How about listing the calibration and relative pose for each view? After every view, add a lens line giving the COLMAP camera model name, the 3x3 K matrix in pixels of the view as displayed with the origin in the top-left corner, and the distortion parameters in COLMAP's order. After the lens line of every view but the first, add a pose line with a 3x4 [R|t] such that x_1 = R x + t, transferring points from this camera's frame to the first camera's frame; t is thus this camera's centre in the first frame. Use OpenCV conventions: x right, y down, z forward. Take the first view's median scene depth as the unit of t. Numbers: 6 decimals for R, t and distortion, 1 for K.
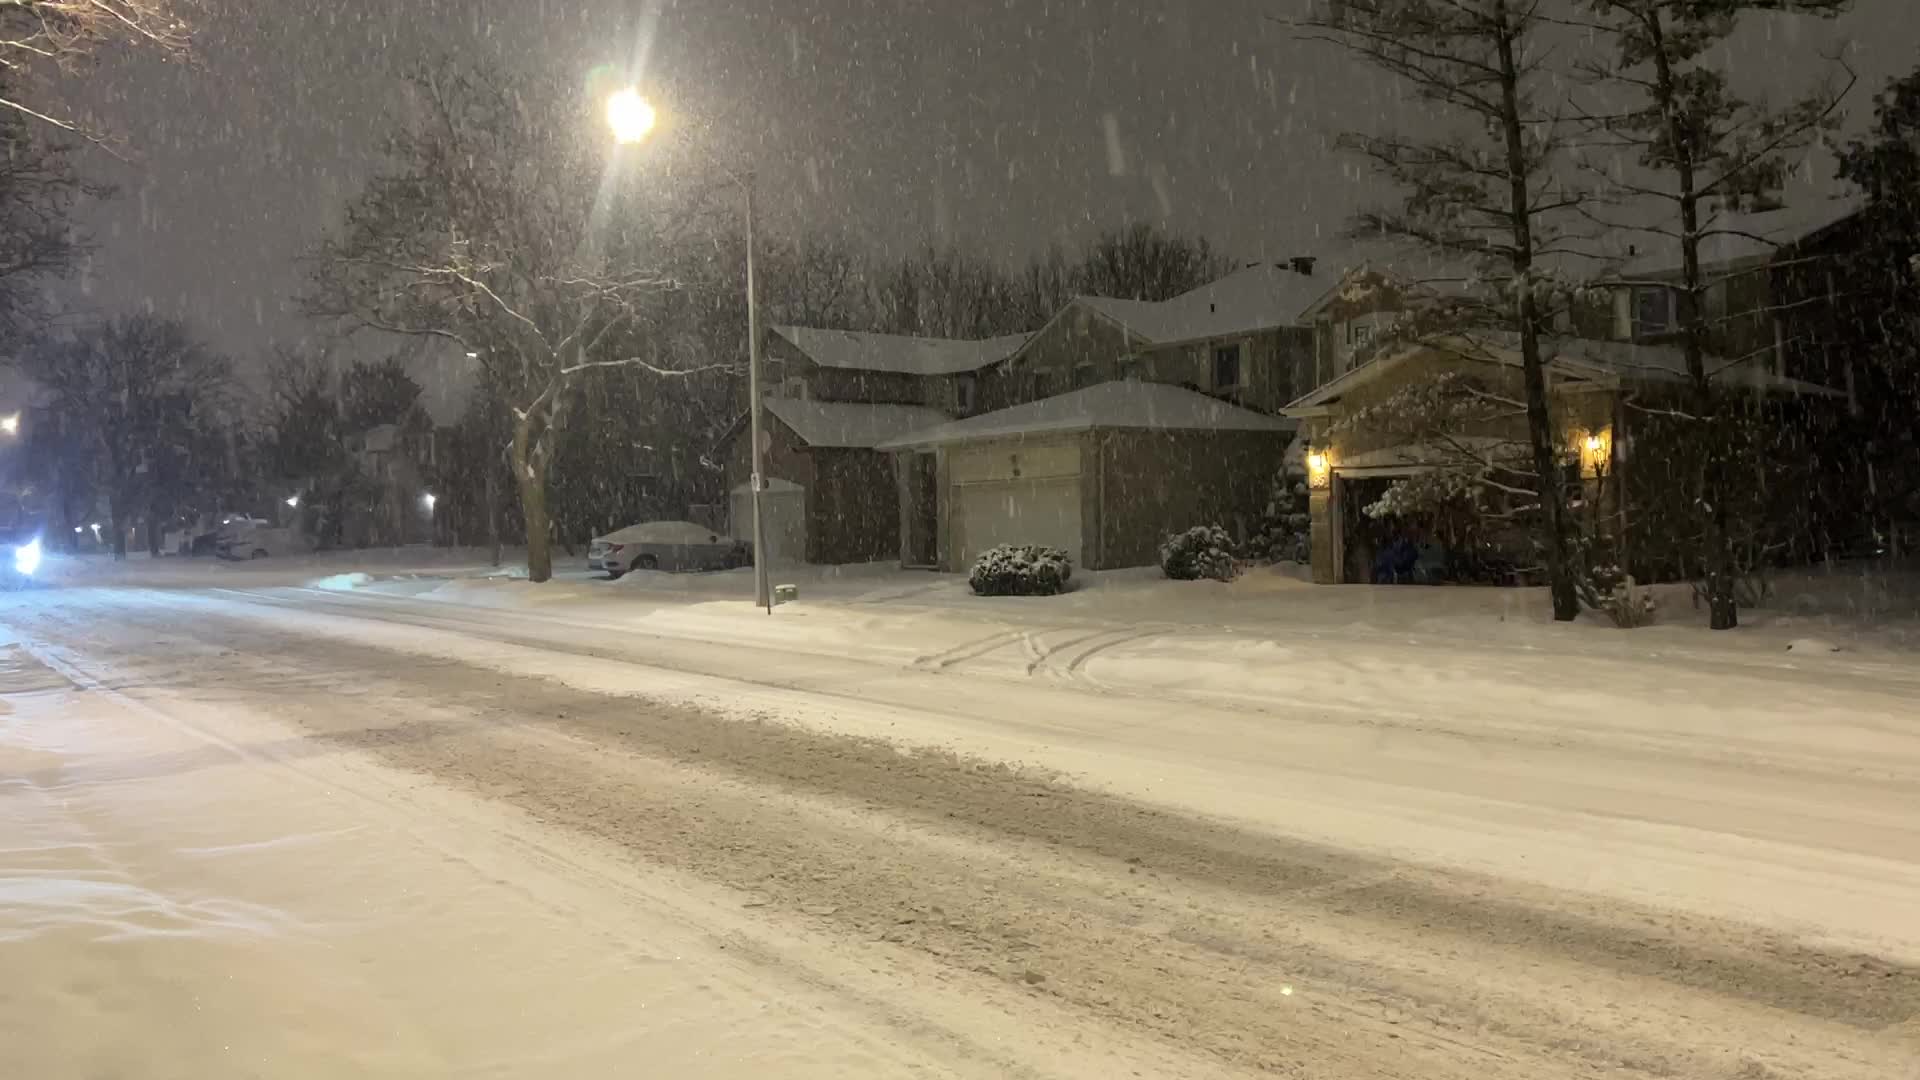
lens RADIAL K [[1607.8, 0, 960.0], [0, 1607.8, 540.0], [0, 0, 1]] dist [0.092530, -0.135425]
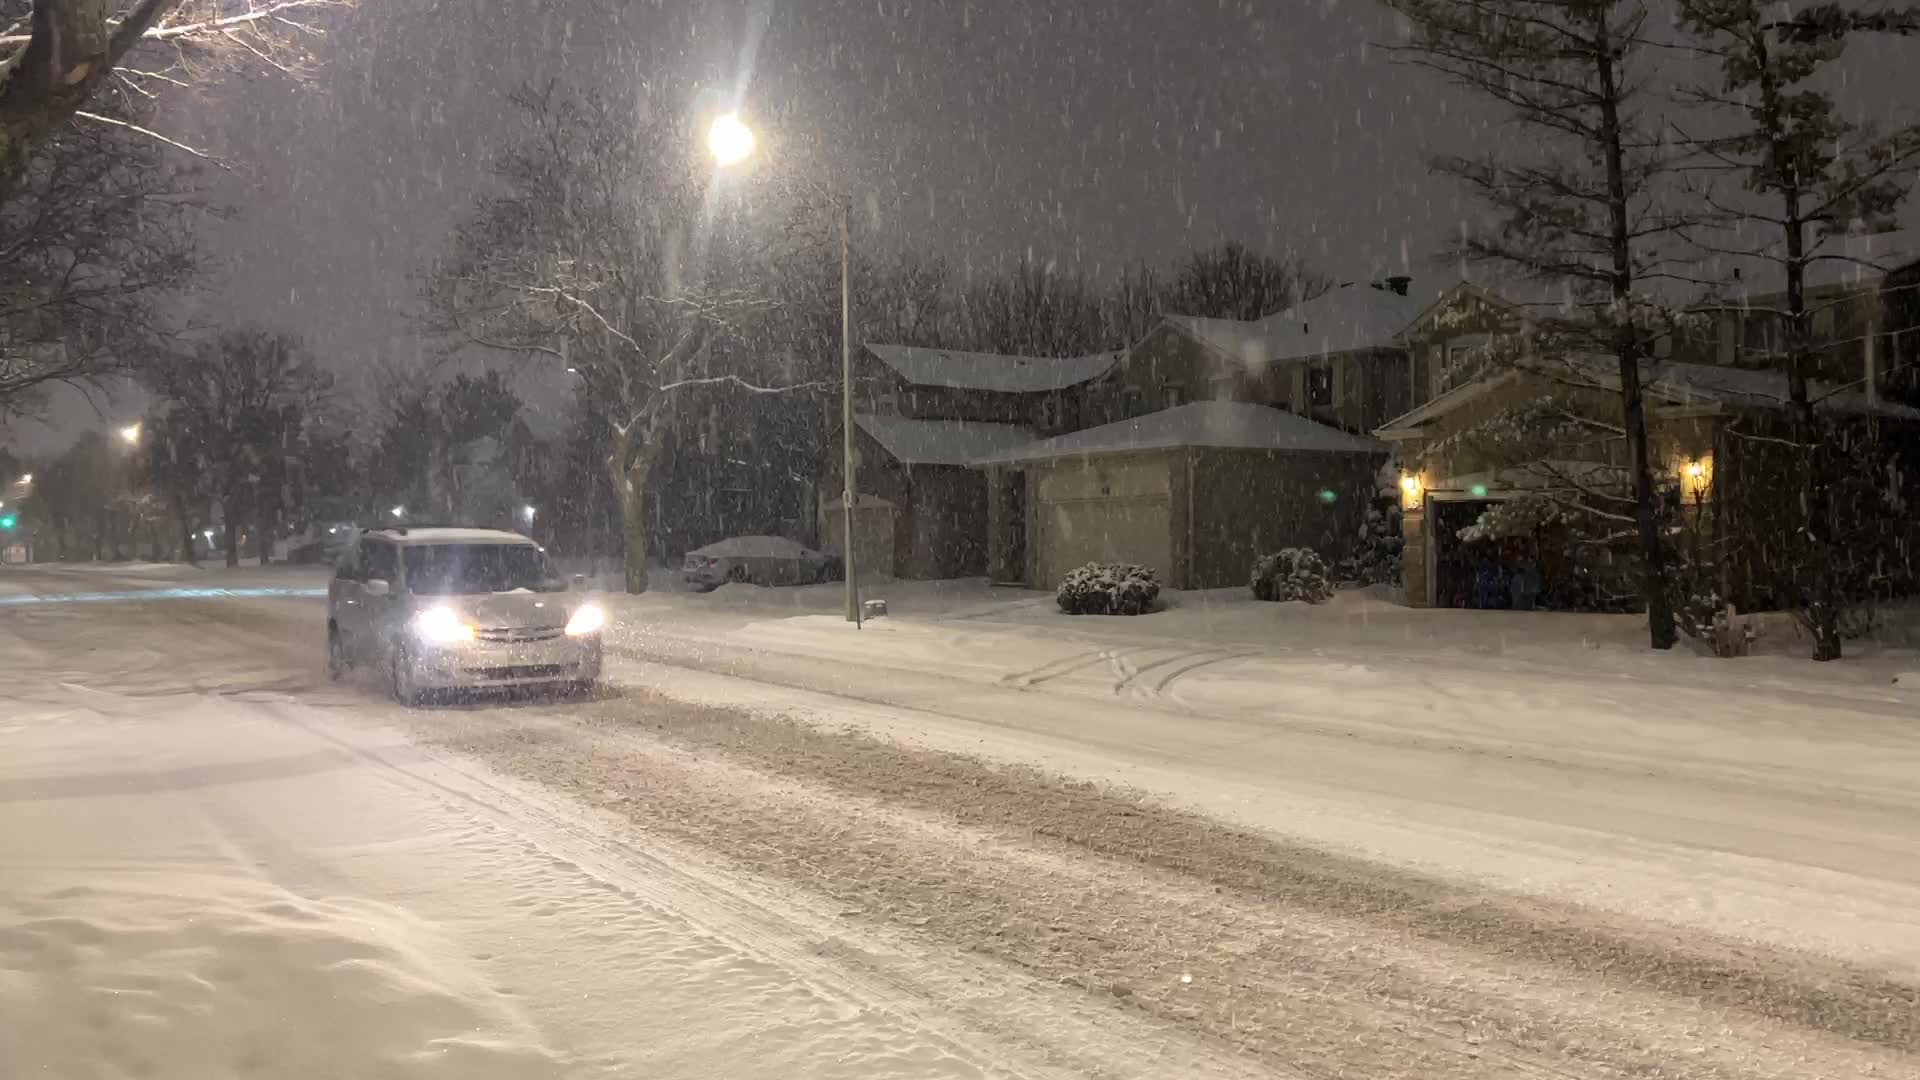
lens RADIAL K [[1607.8, 0, 960.0], [0, 1607.8, 540.0], [0, 0, 1]] dist [0.092530, -0.135425]
pose [[0.998464, 0.012285, -0.054033, -0.001388], [-0.012813, 0.999873, -0.009429, -0.001791], [0.053910, 0.010107, 0.998495, -0.011392]]
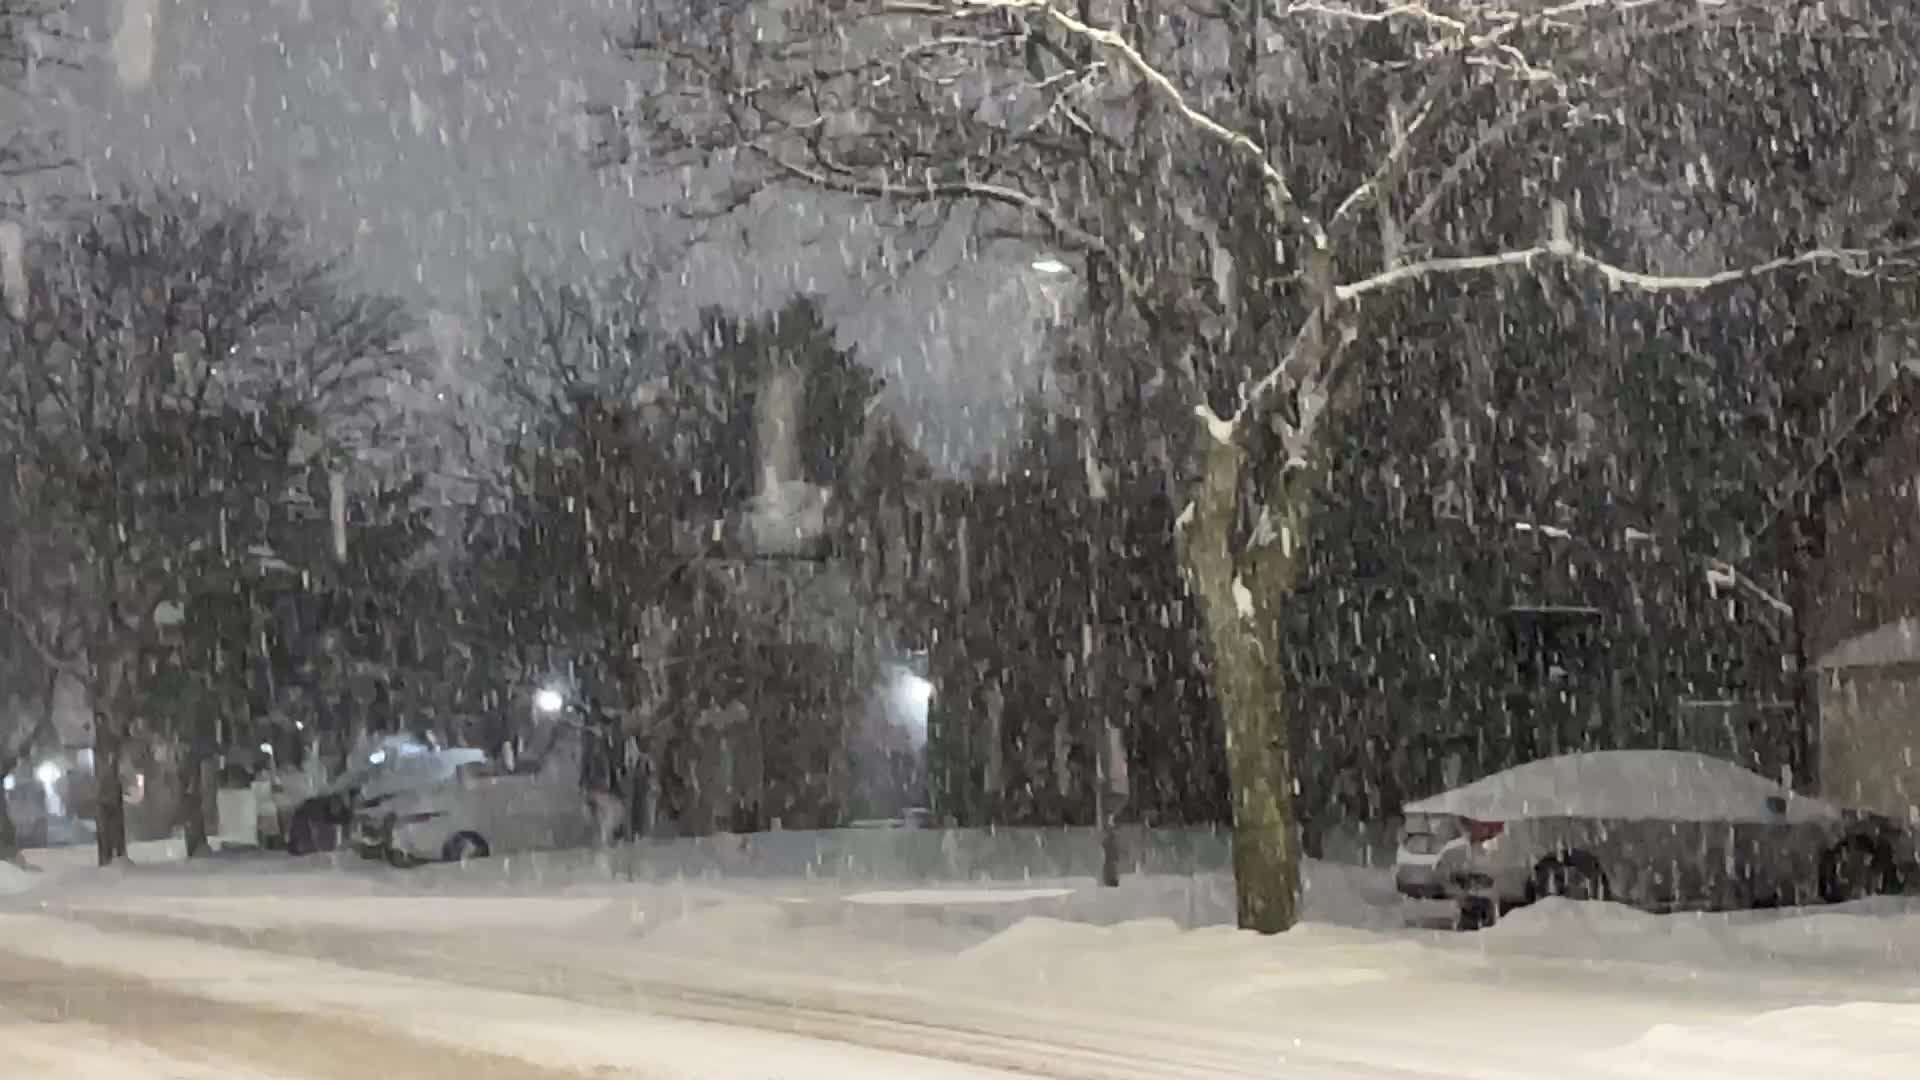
lens RADIAL K [[4772.2, 0, 960.0], [0, 4772.2, 540.0], [0, 0, 1]] dist [0.271254, 0.118811]
pose [[0.955665, -0.013850, -0.294129, -0.055245], [-0.002996, 0.998384, -0.056747, 0.002881], [0.294440, 0.055112, 0.954080, 0.082190]]
